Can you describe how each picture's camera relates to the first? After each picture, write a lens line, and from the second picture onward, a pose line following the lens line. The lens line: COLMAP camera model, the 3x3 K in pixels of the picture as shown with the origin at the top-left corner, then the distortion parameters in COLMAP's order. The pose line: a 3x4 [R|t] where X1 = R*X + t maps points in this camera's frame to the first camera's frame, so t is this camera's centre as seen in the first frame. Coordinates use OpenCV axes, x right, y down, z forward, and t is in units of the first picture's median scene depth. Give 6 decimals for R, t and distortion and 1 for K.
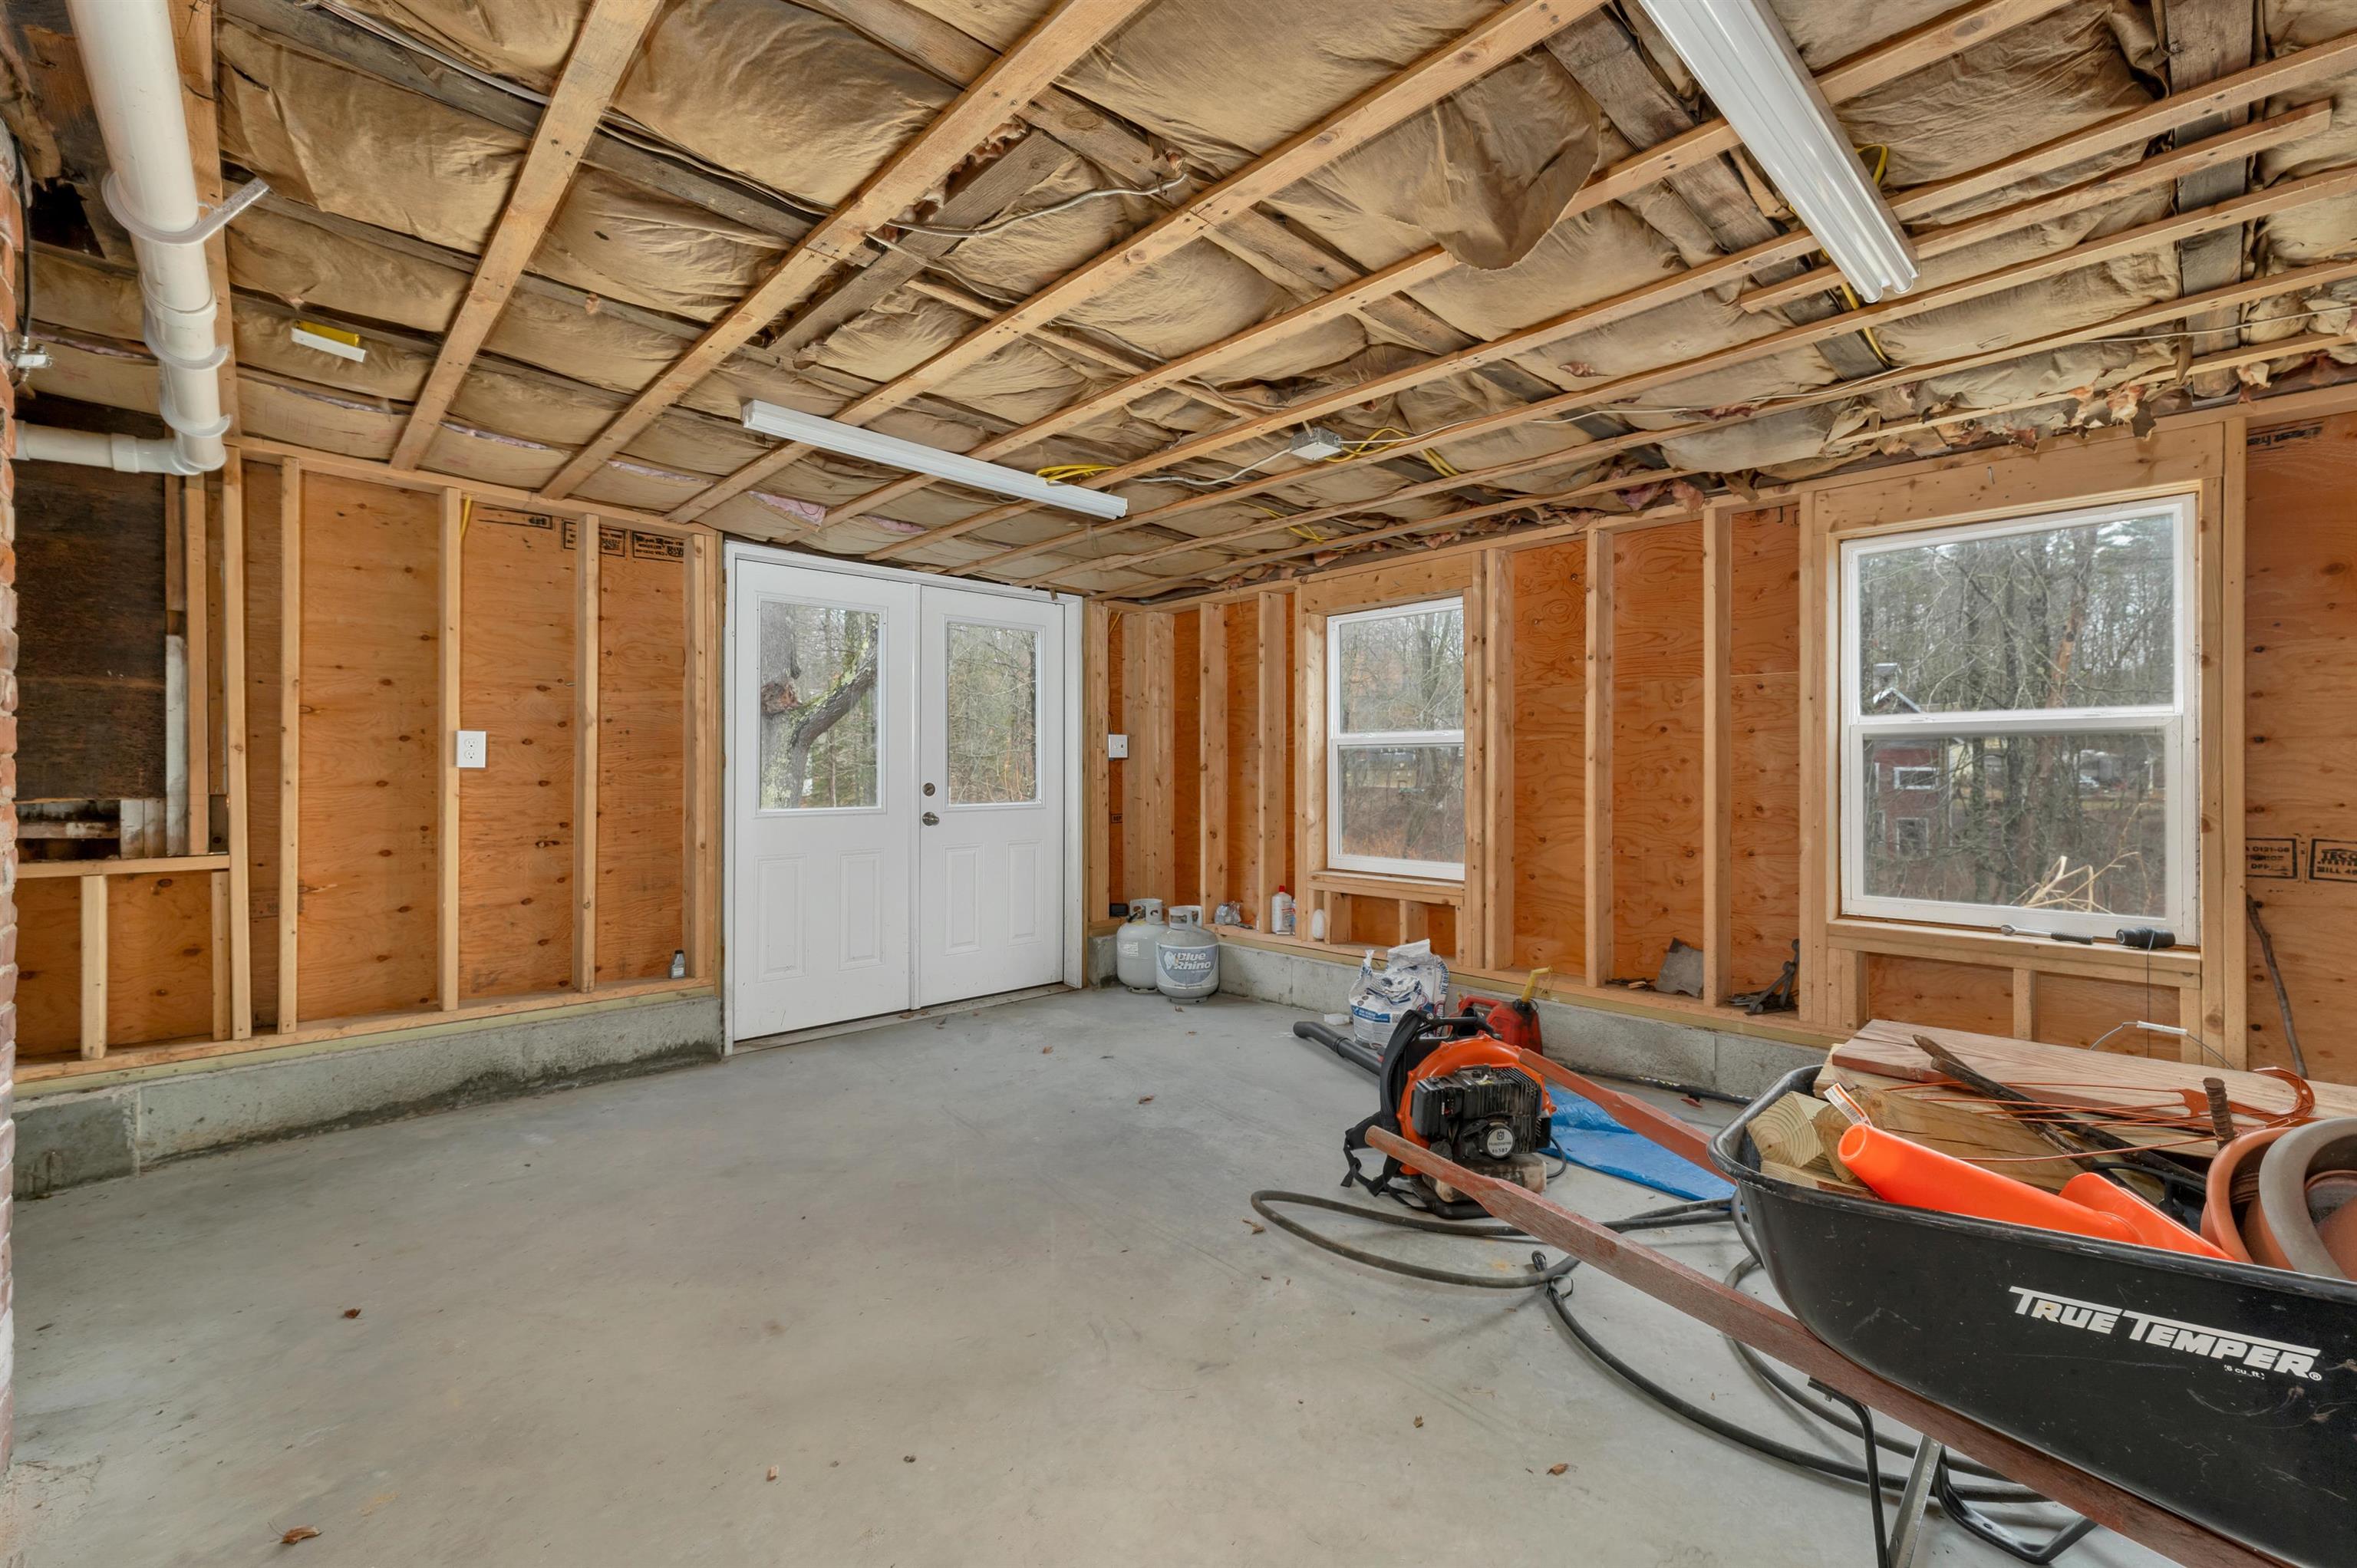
lens RADIAL K [[983.7, 0, 1173.9], [0, 983.7, 780.9], [0, 0, 1]] dist [-0.000009, -0.000077]
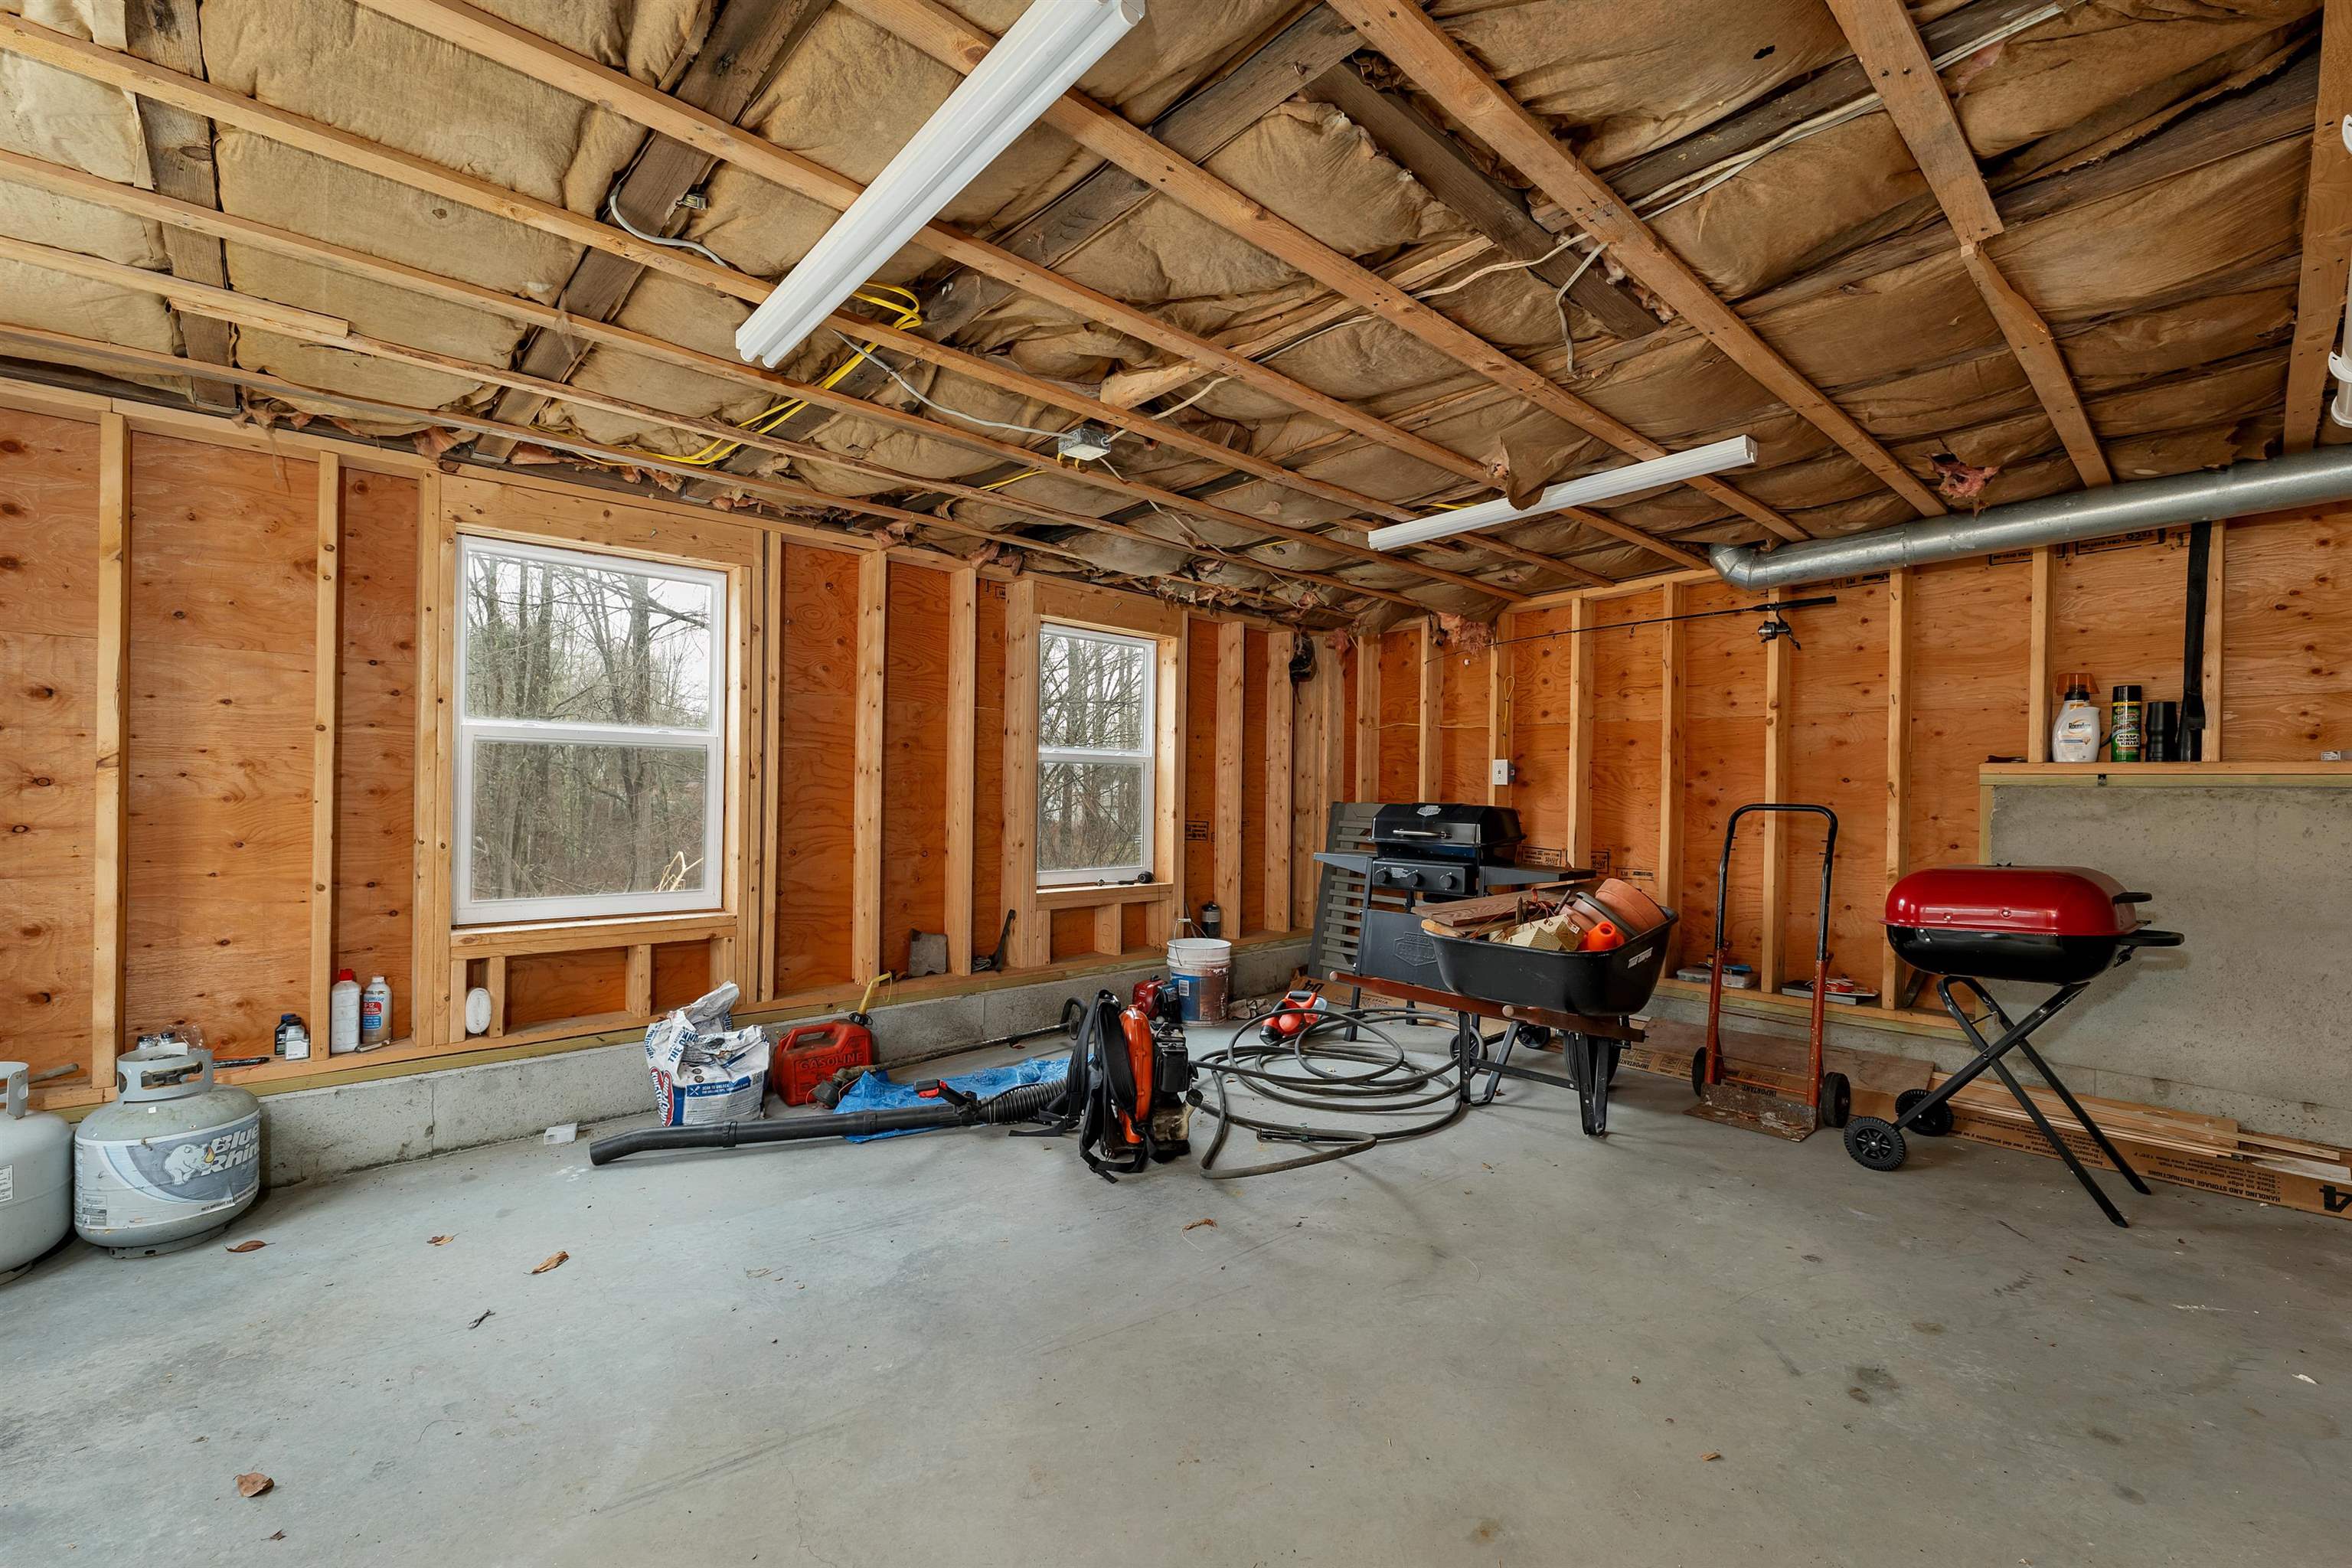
lens RADIAL K [[978.3, 0, 1177.8], [0, 978.3, 792.9], [0, 0, 1]] dist [0.001815, 0.000150]
pose [[0.024396, -0.001469, 0.999701, -0.573719], [0.002142, 0.999997, 0.001417, 0.001788], [-0.999700, 0.002107, 0.024399, 0.613487]]
